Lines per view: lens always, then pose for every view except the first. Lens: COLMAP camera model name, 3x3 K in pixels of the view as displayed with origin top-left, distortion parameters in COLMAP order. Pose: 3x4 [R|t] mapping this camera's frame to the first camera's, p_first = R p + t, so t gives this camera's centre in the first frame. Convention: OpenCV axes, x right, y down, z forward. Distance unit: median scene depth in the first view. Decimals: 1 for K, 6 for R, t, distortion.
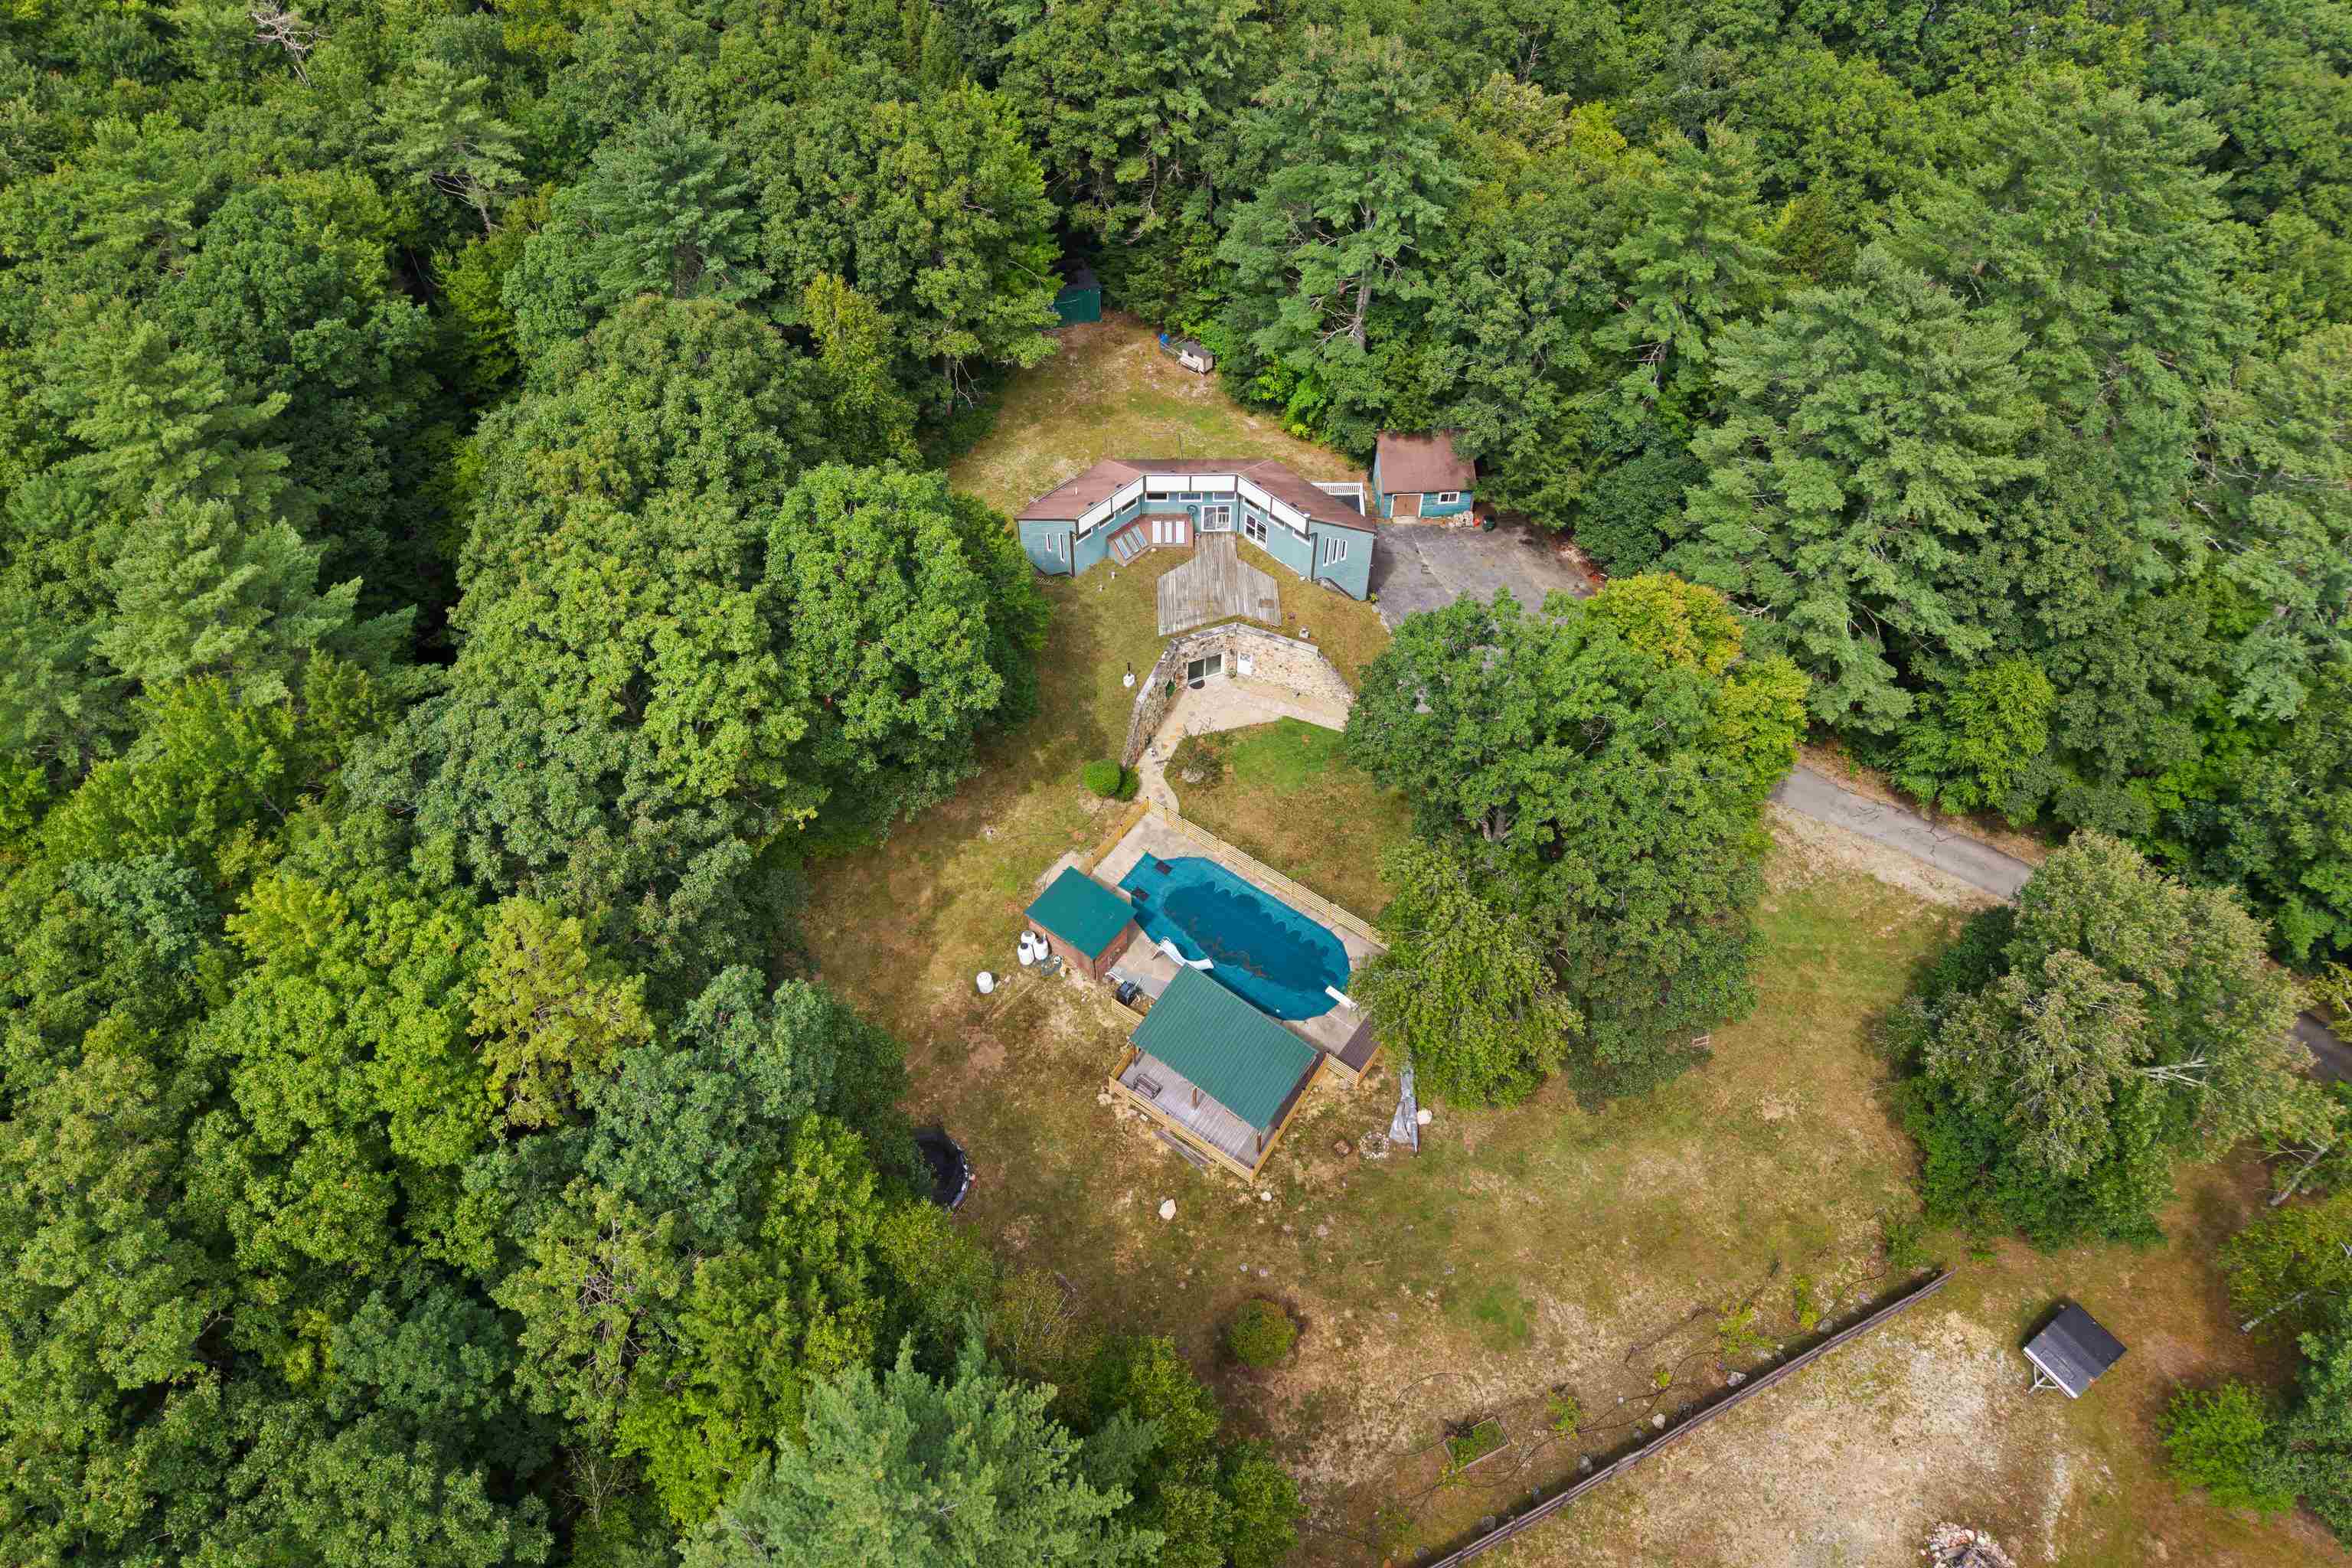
lens RADIAL K [[1545.8, 0, 1176.0], [0, 1545.8, 784.0], [0, 0, 1]] dist [0.030710, -0.032796]
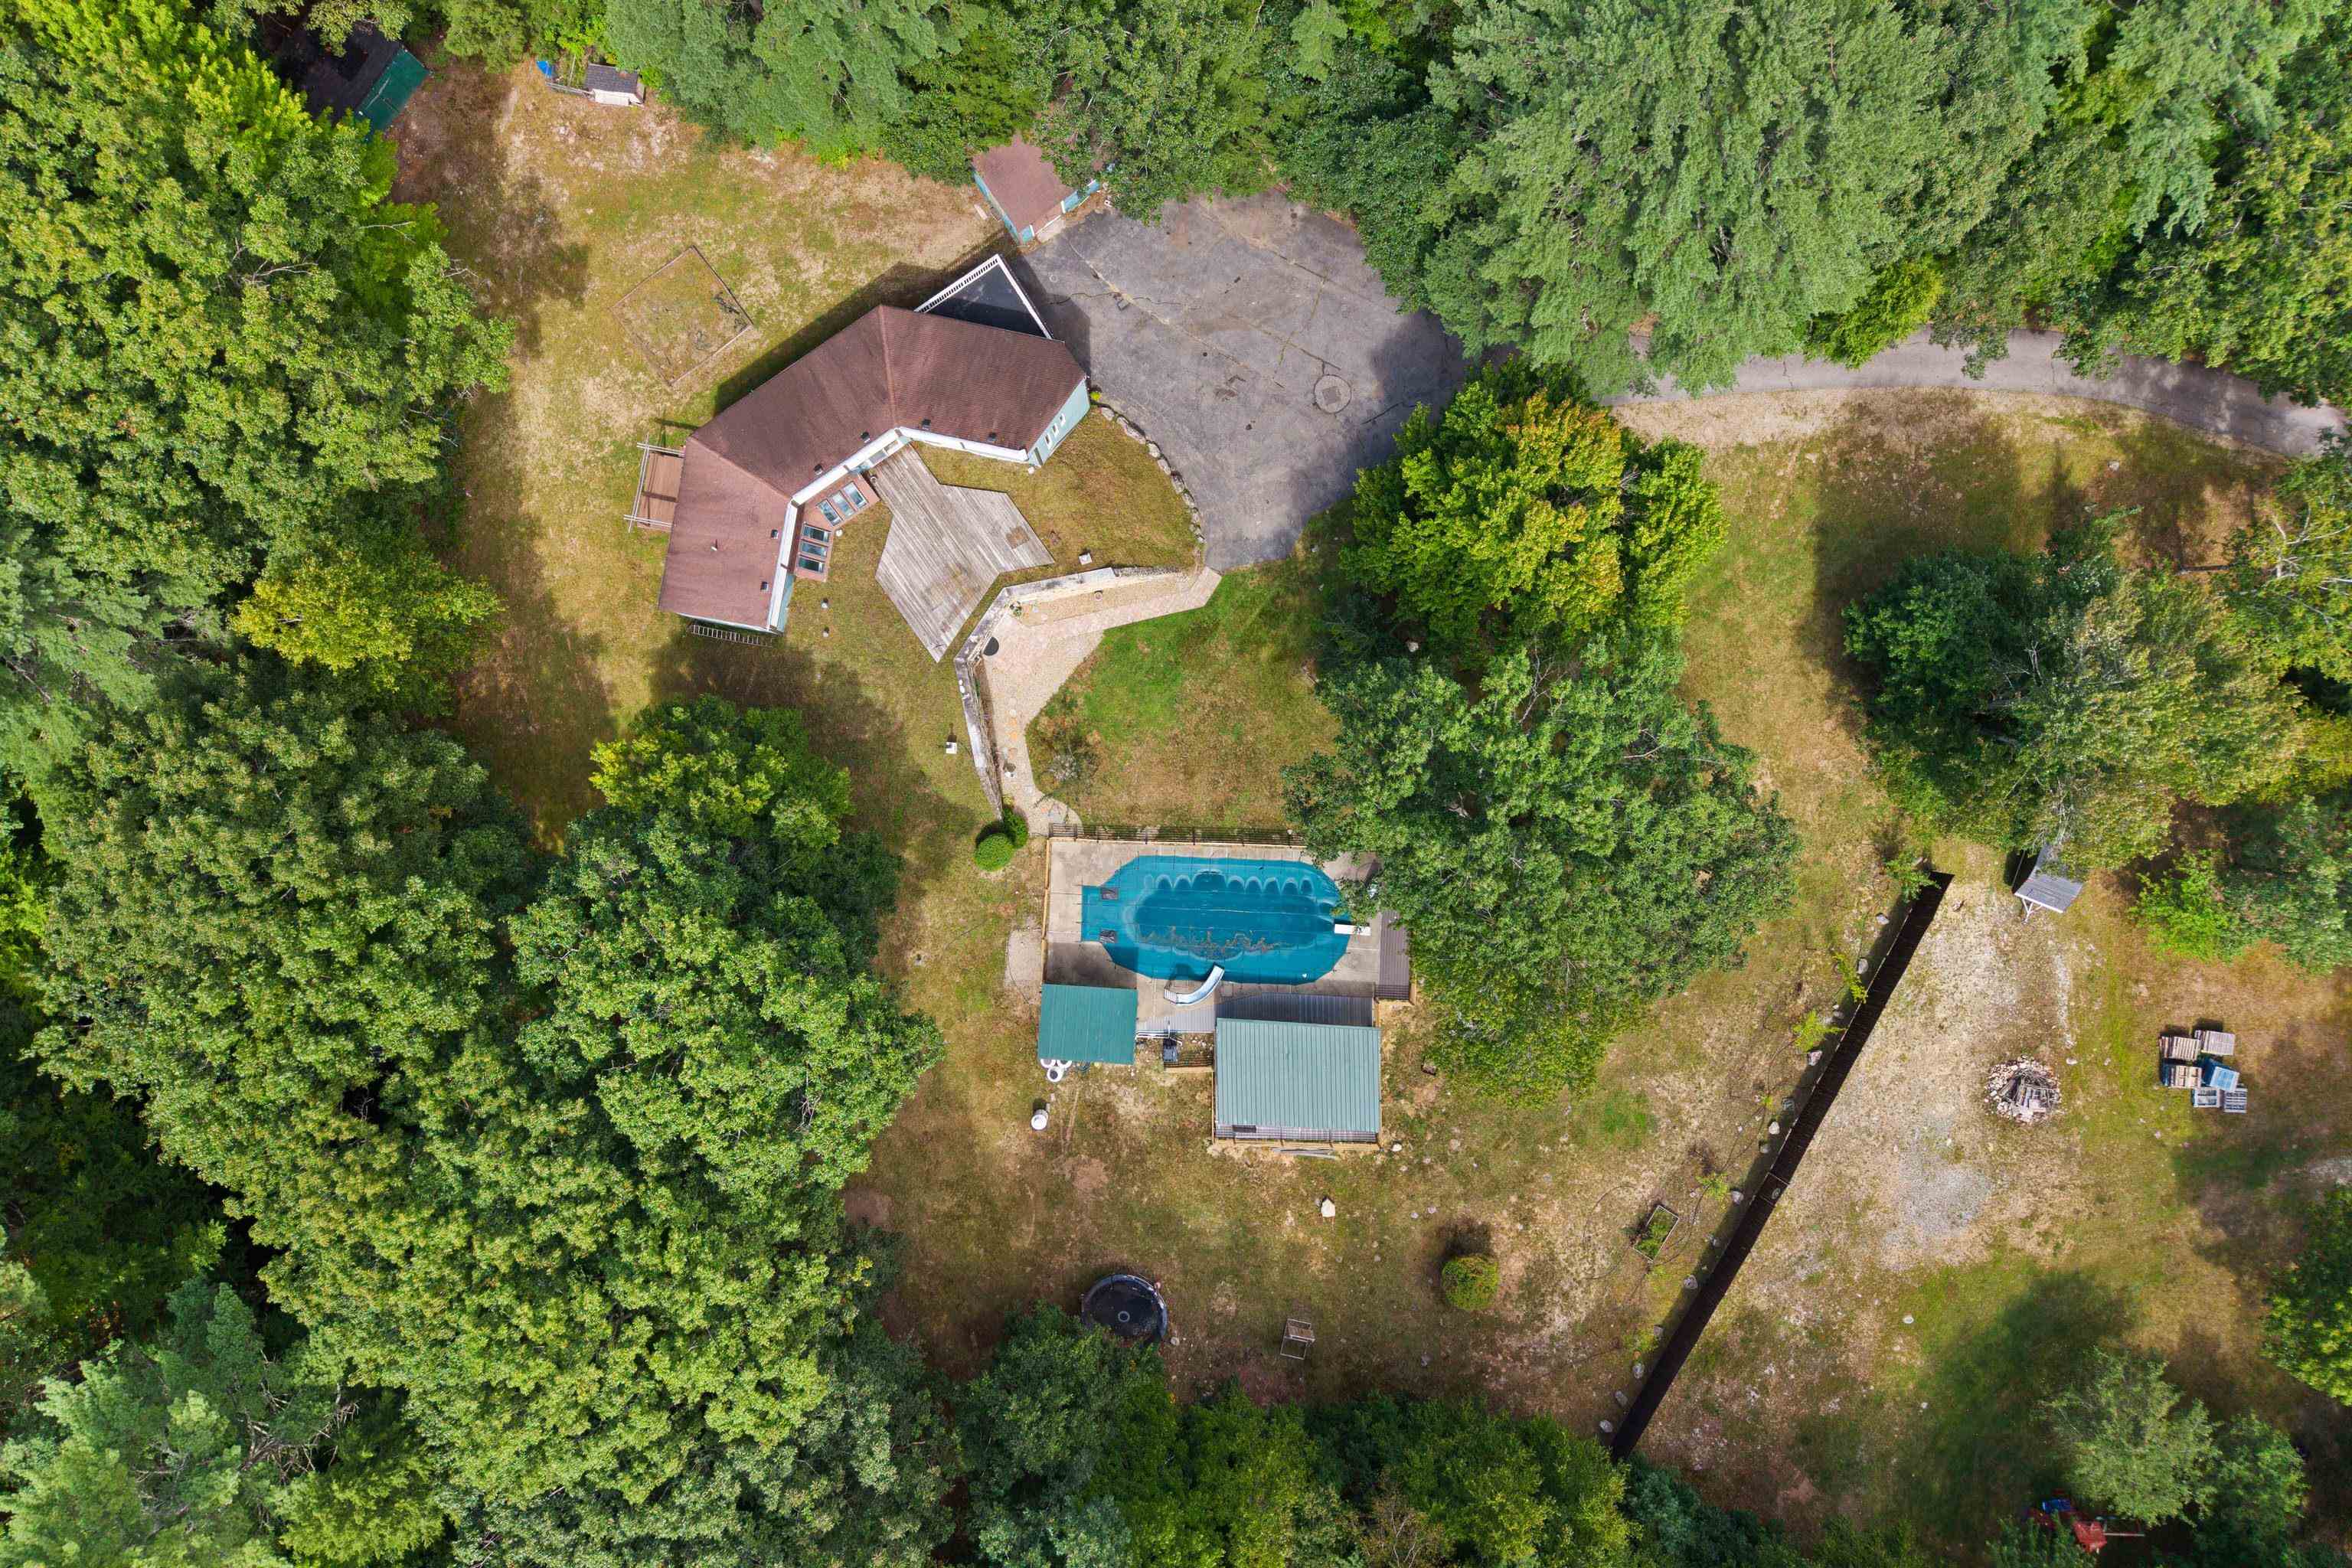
lens RADIAL K [[1545.8, 0, 1176.0], [0, 1545.8, 784.0], [0, 0, 1]] dist [0.030710, -0.032796]
pose [[0.831463, -0.555578, 0.001538, 0.064374], [0.416423, 0.625036, 0.660243, -0.617466], [-0.367778, -0.548328, 0.751050, 0.358904]]
